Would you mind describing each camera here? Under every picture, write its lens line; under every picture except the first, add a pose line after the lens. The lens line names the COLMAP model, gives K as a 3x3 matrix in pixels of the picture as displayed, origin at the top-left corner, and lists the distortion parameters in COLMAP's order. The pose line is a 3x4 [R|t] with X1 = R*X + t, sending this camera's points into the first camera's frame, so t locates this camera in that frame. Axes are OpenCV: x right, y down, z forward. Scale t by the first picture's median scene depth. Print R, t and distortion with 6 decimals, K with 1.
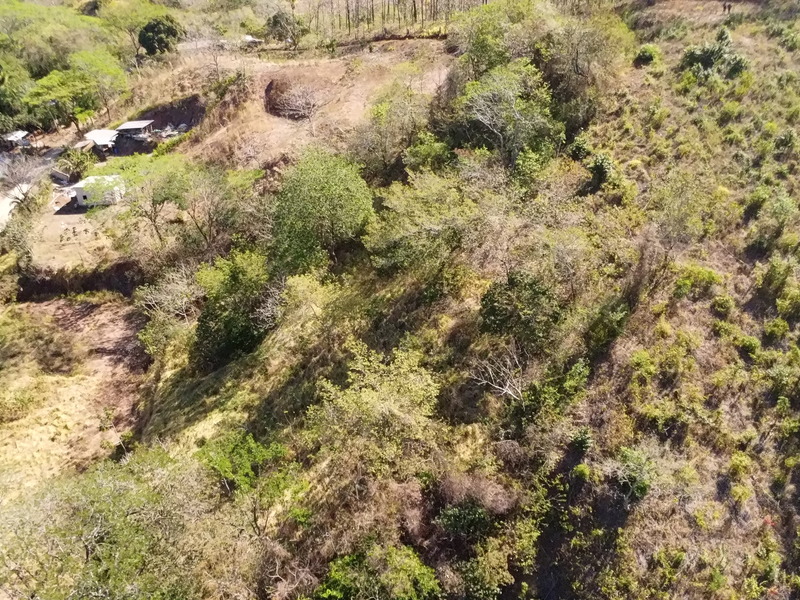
lens RADIAL K [[788.5, 0, 401.8], [0, 788.5, 296.1], [0, 0, 1]] dist [-0.031740, 0.000000]
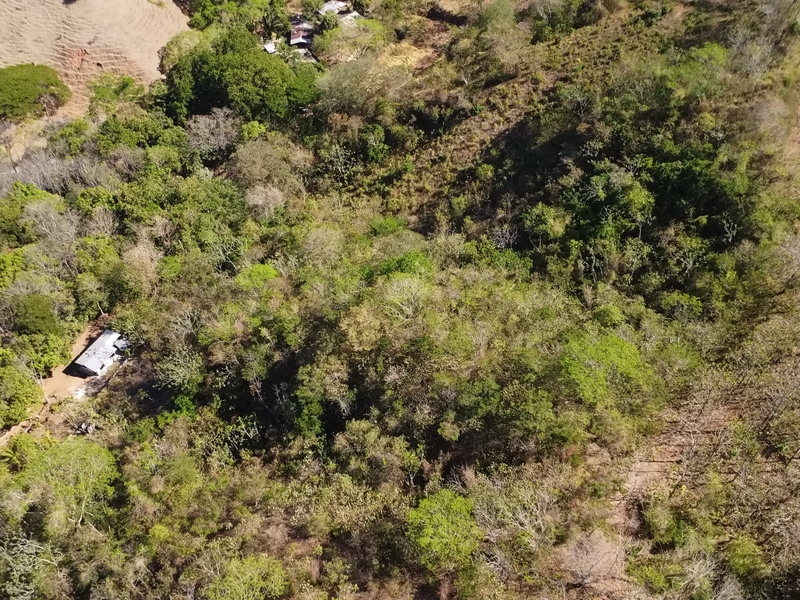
lens RADIAL K [[788.5, 0, 397.8], [0, 788.5, 296.5], [0, 0, 1]] dist [-0.031740, 0.000000]
pose [[0.727717, 0.508632, -0.460132, 1.589037], [-0.350361, 0.852404, 0.388142, -0.262642], [0.589640, -0.121244, 0.798514, -1.757623]]
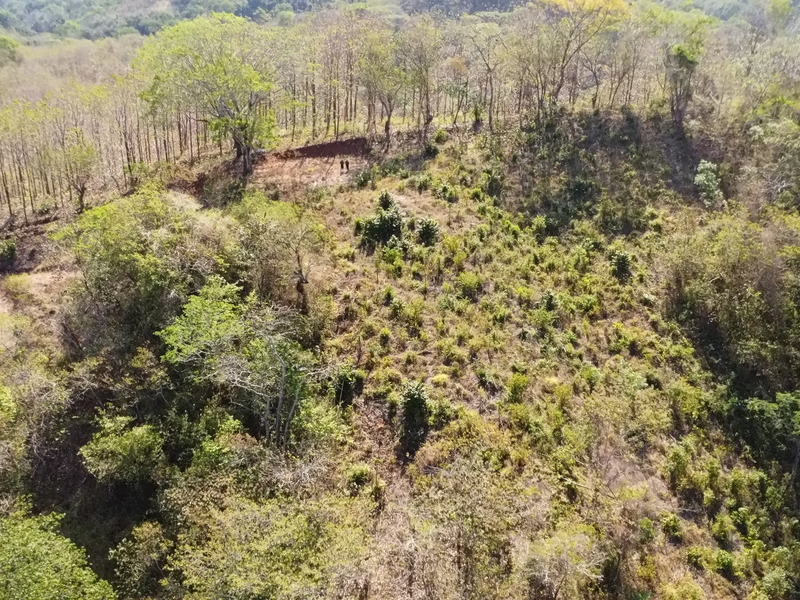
lens RADIAL K [[788.5, 0, 398.8], [0, 788.5, 299.9], [0, 0, 1]] dist [-0.031740, 0.000000]
pose [[0.729481, -0.242385, 0.639615, -0.213021], [0.338471, 0.940511, -0.029614, -0.224389], [-0.594387, 0.238094, 0.768125, 0.378109]]
